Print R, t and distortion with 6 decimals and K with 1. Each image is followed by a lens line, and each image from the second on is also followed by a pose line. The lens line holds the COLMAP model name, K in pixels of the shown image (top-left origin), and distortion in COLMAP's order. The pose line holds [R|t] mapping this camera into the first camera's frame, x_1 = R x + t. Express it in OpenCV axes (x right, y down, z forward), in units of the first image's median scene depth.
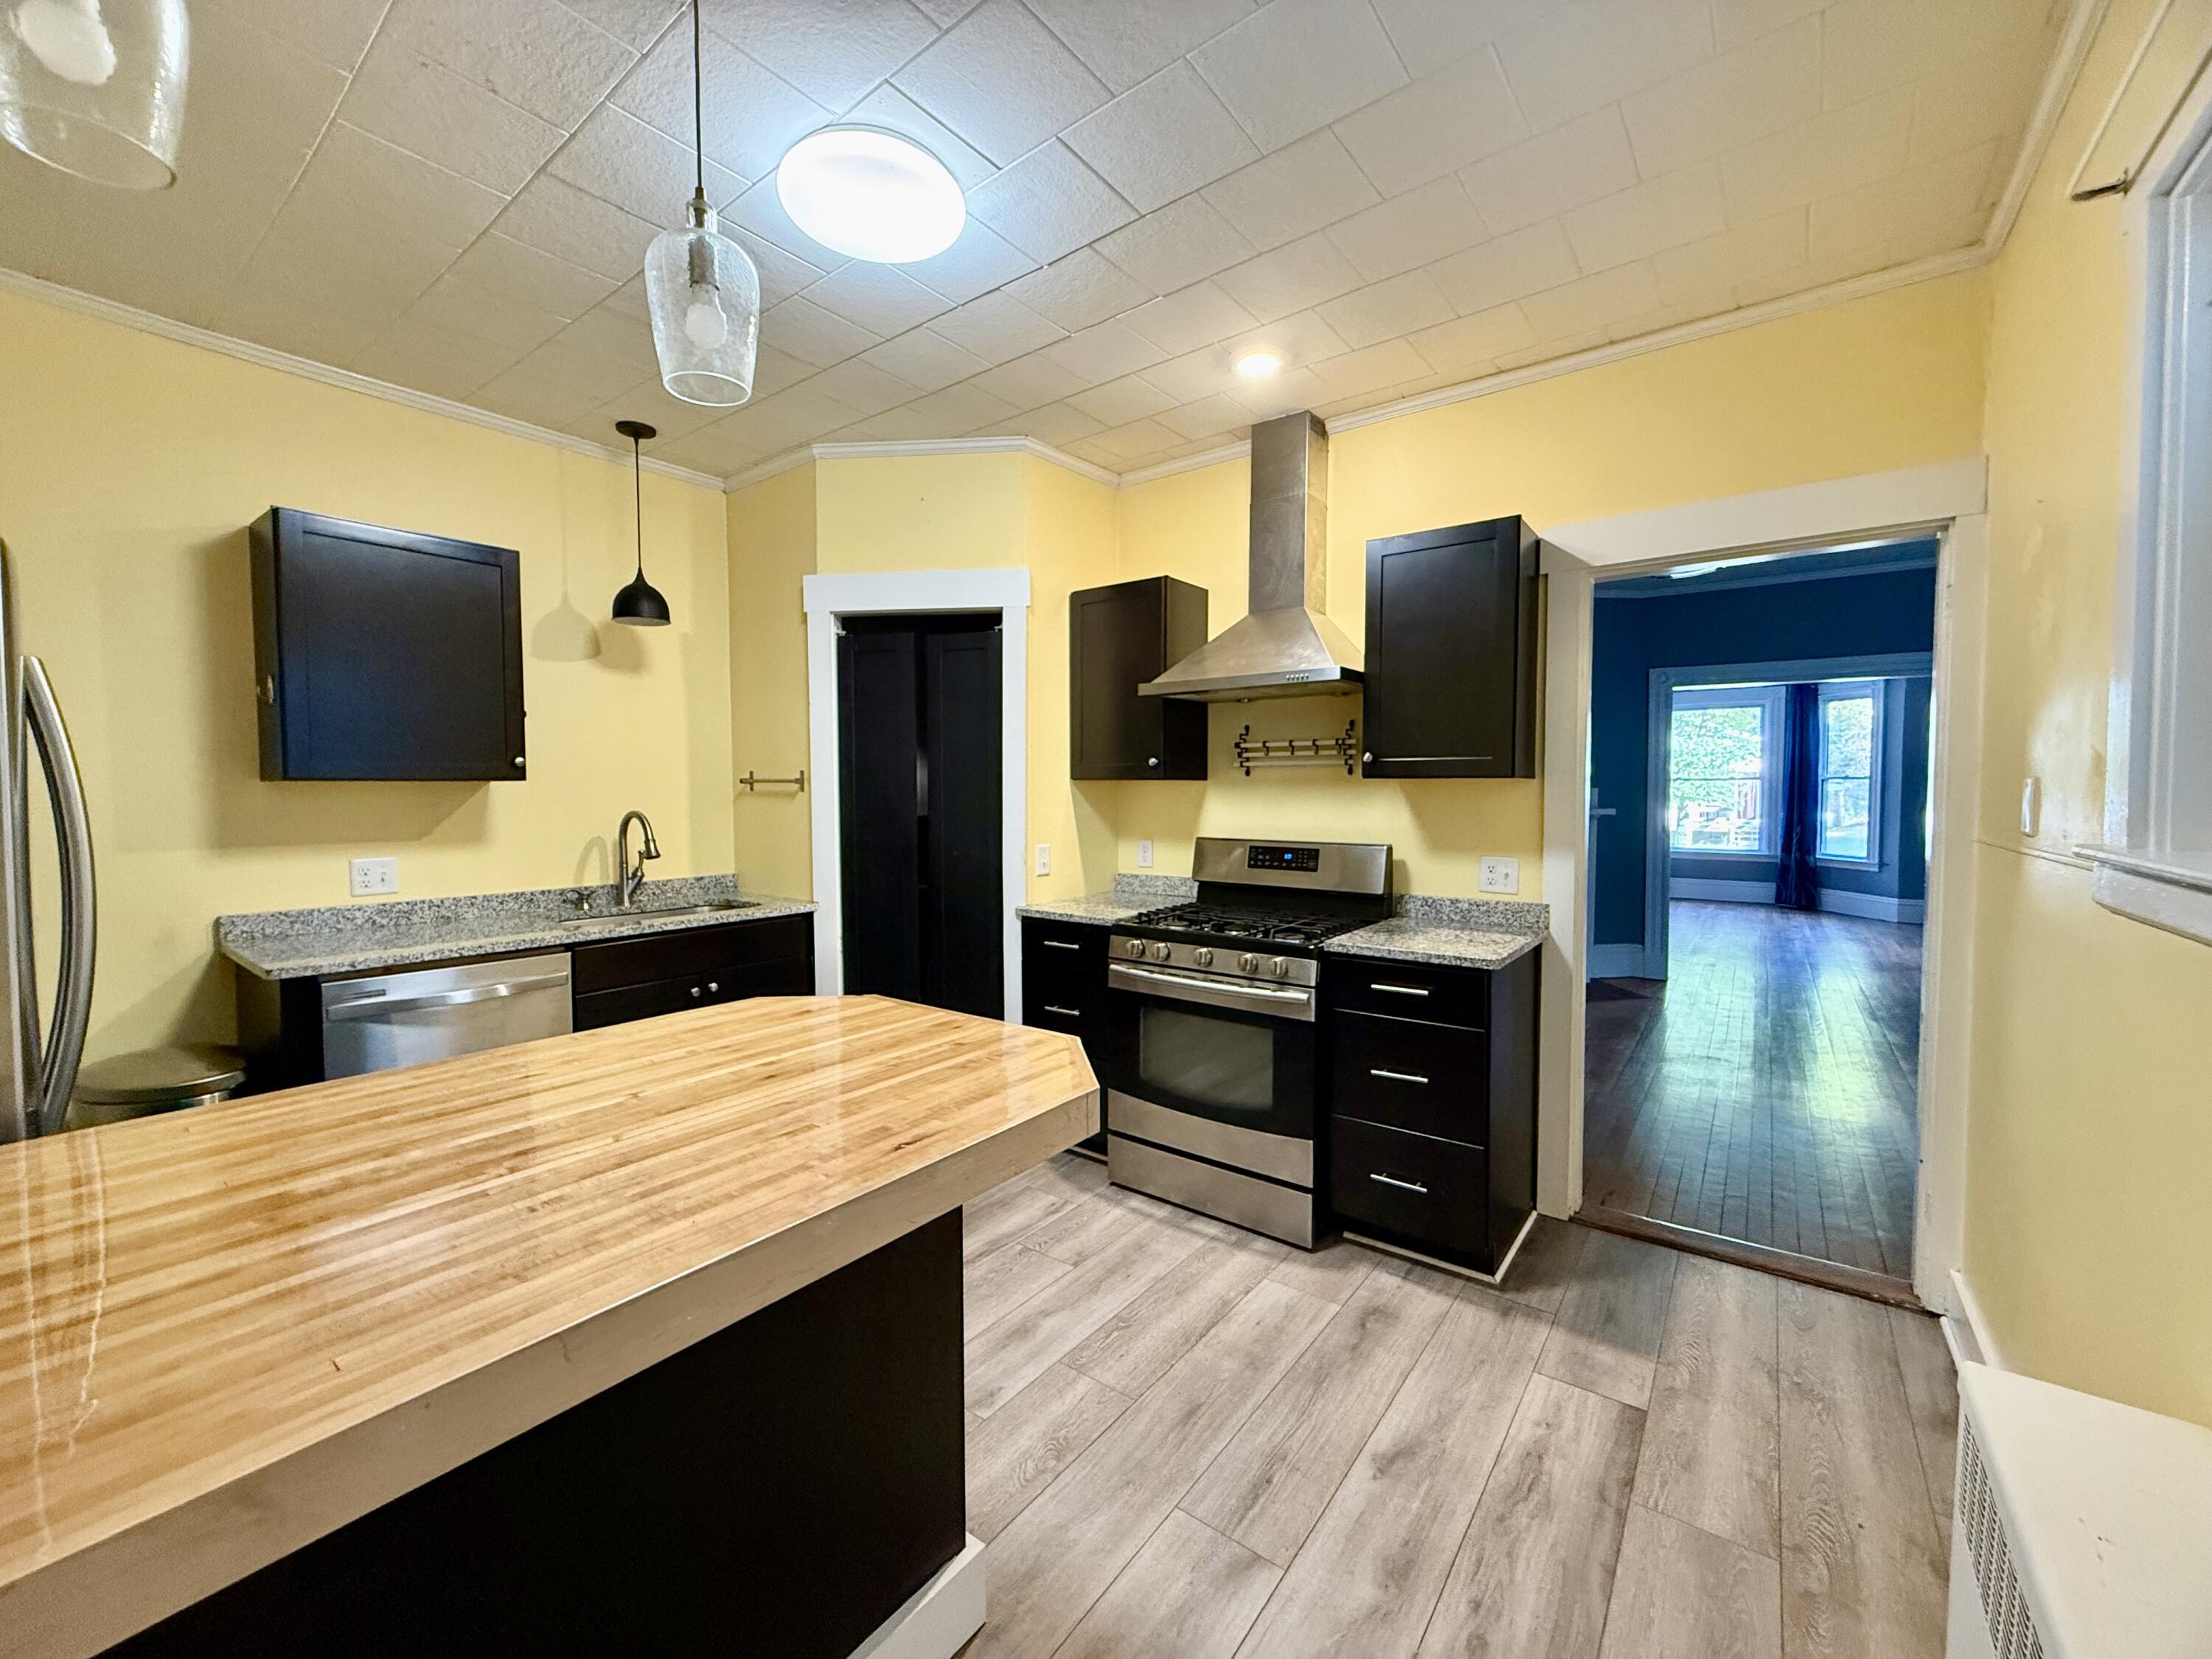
lens RADIAL K [[878.0, 0, 1099.7], [0, 878.0, 811.9], [0, 0, 1]] dist [0.001935, -0.000576]
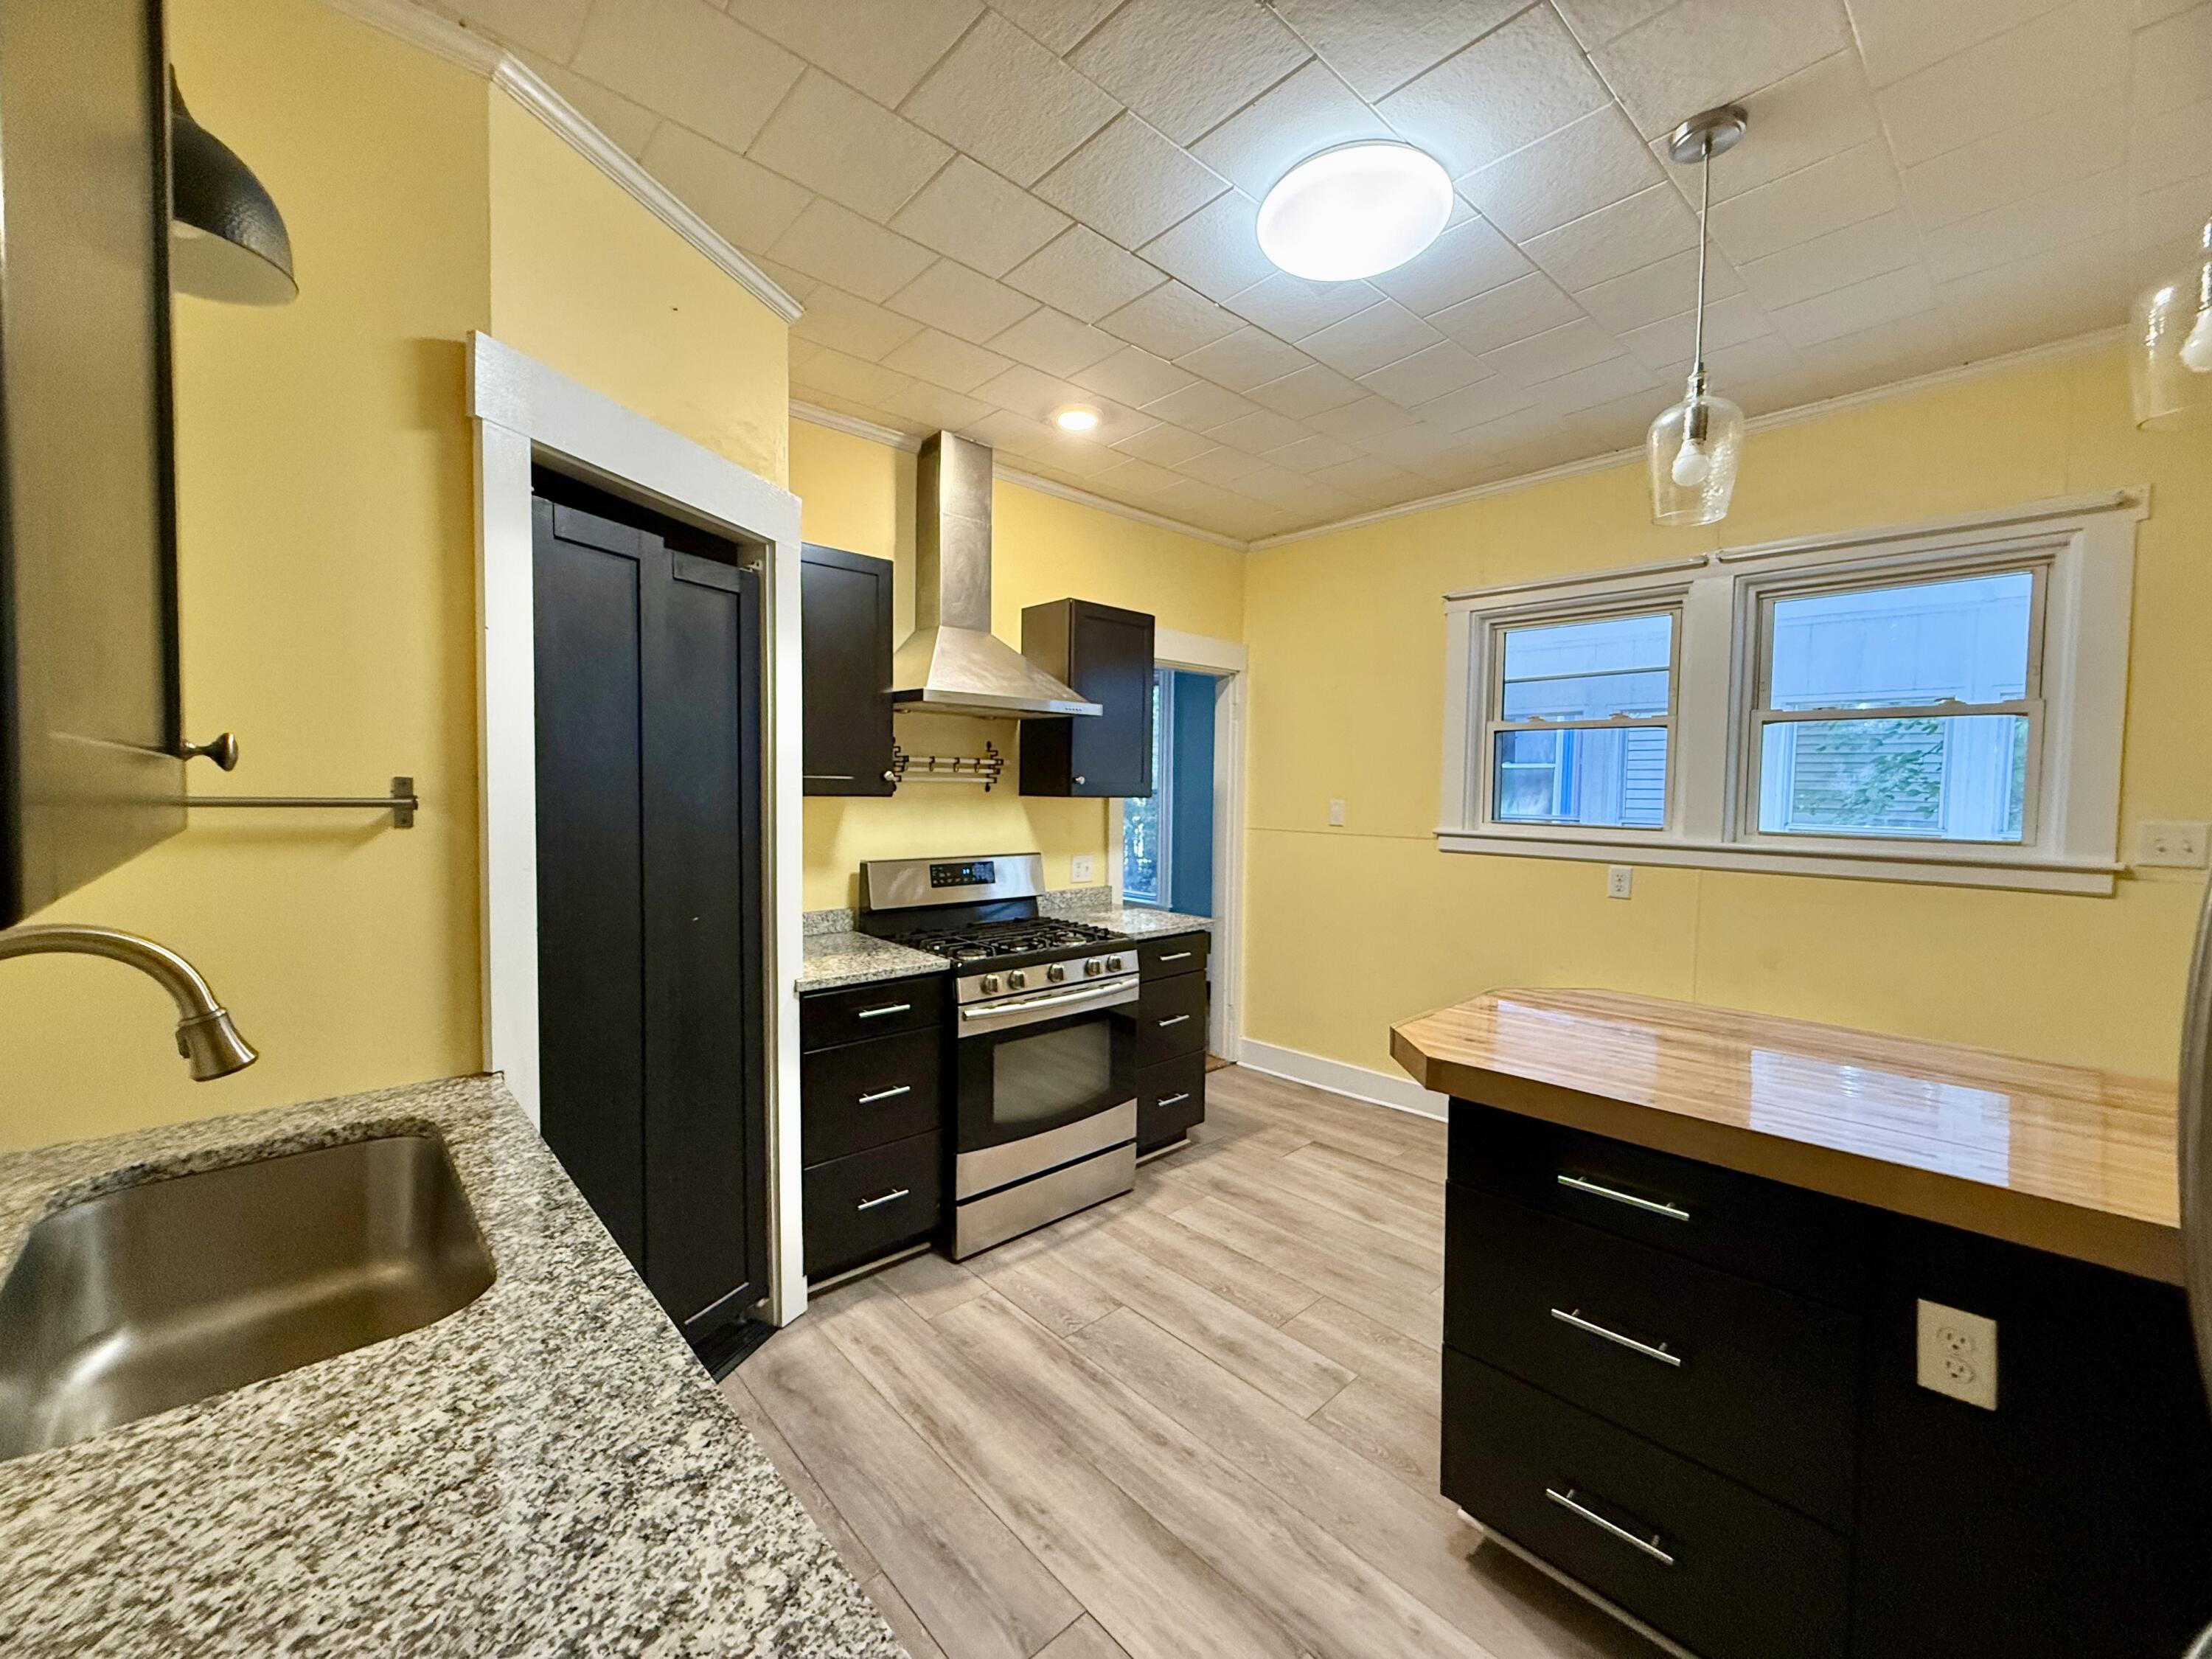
lens RADIAL K [[878.0, 0, 1096.0], [0, 878.0, 813.1], [0, 0, 1]] dist [0.001935, -0.000576]
pose [[0.187306, -0.023931, 0.982010, -0.921360], [0.022032, 0.999554, 0.020156, -0.042140], [-0.982055, 0.017860, 0.187750, 0.795351]]
